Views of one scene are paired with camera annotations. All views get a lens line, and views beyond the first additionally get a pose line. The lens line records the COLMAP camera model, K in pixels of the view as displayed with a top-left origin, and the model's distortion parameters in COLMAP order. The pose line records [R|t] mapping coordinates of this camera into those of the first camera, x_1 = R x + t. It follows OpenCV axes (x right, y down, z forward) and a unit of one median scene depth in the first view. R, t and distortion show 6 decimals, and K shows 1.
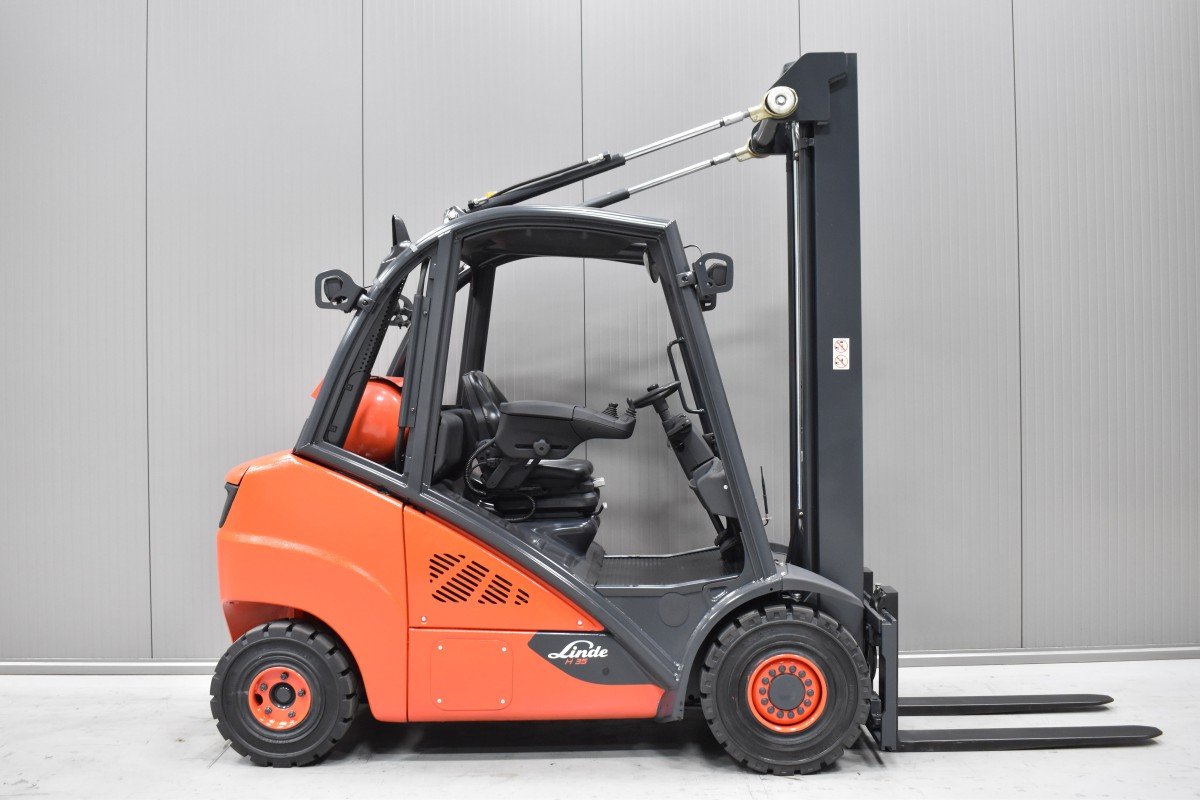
lens RADIAL K [[1139.5, 0, 600.0], [0, 1139.5, 400.0], [0, 0, 1]] dist [-0.088266, 0.006415]
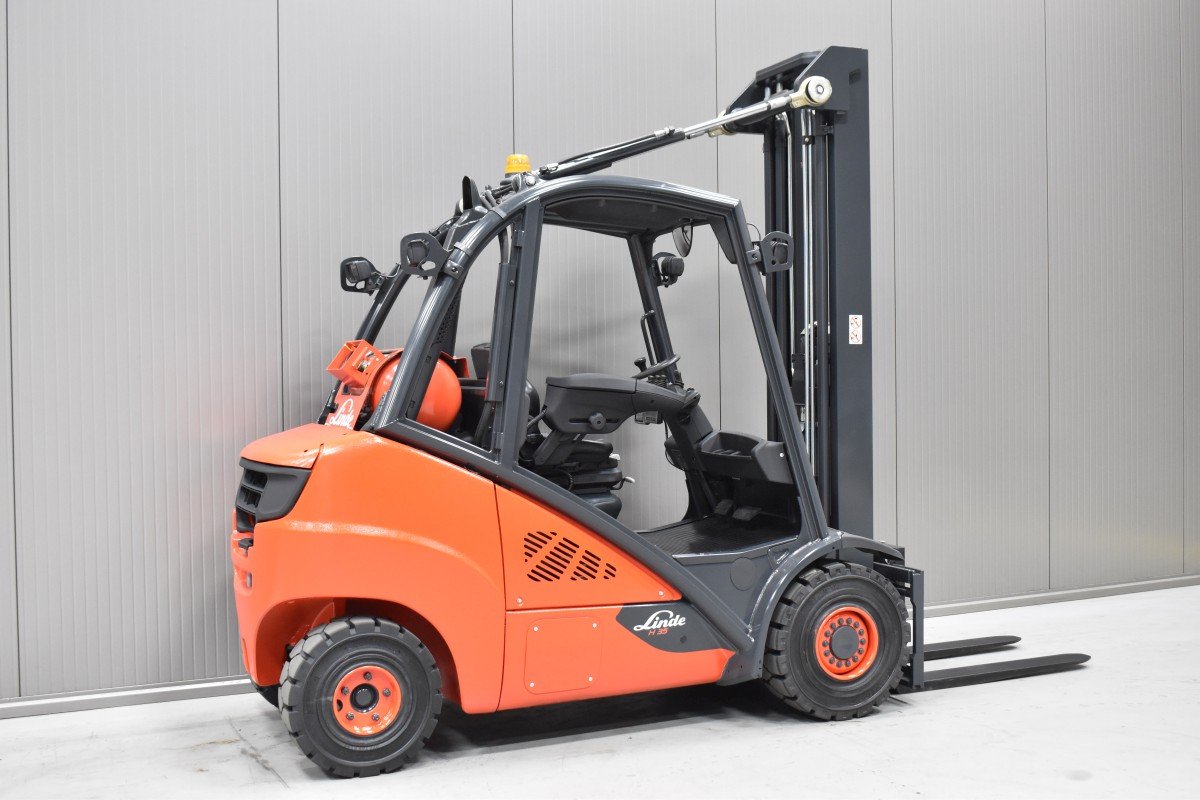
lens RADIAL K [[1394.0, 0, 600.0], [0, 1394.0, 400.0], [0, 0, 1]] dist [-0.067839, 0.002429]
pose [[0.905049, -0.010483, 0.425178, -0.588500], [0.004386, 0.999873, 0.015316, 0.005104], [-0.425285, -0.011997, 0.904980, -0.095131]]
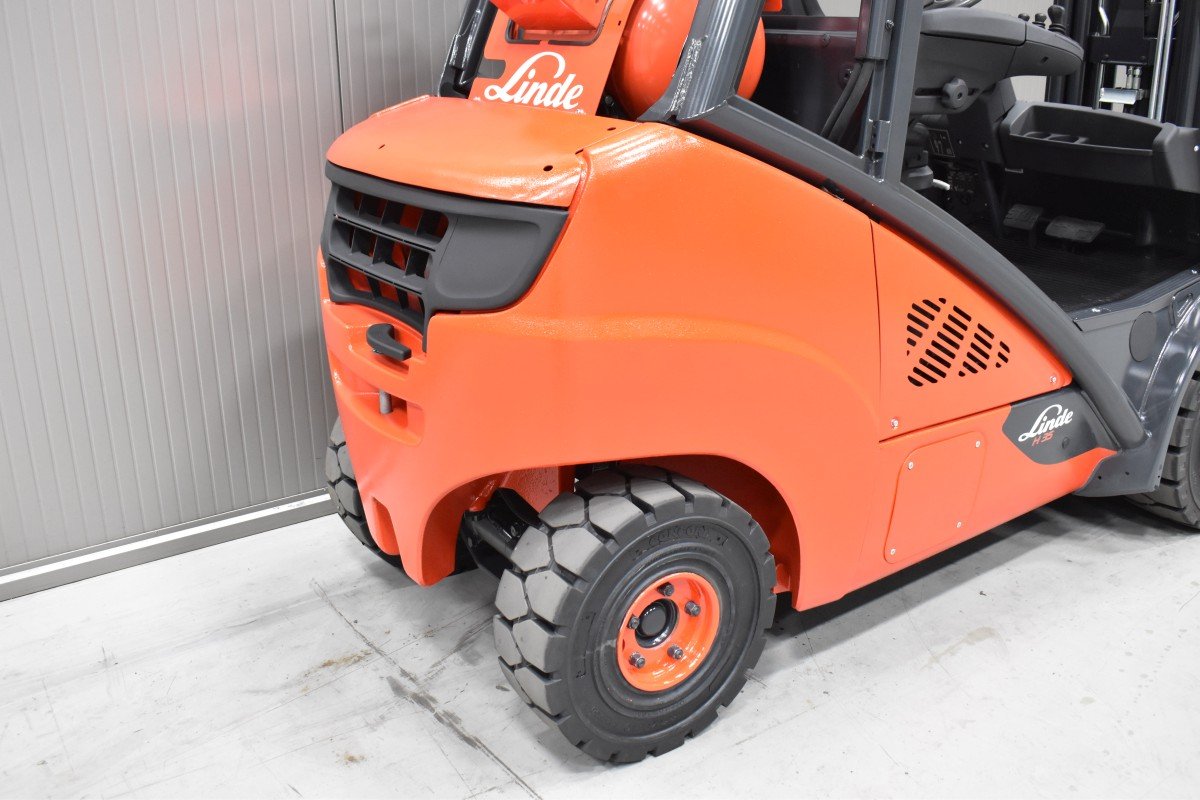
lens RADIAL K [[1154.7, 0, 600.0], [0, 1154.7, 400.0], [0, 0, 1]] dist [-0.079186, 0.006694]
pose [[0.815343, -0.183347, 0.549181, -0.568809], [0.002186, 0.949503, 0.313750, 0.008345], [-0.578974, -0.254613, 0.774571, 0.649099]]
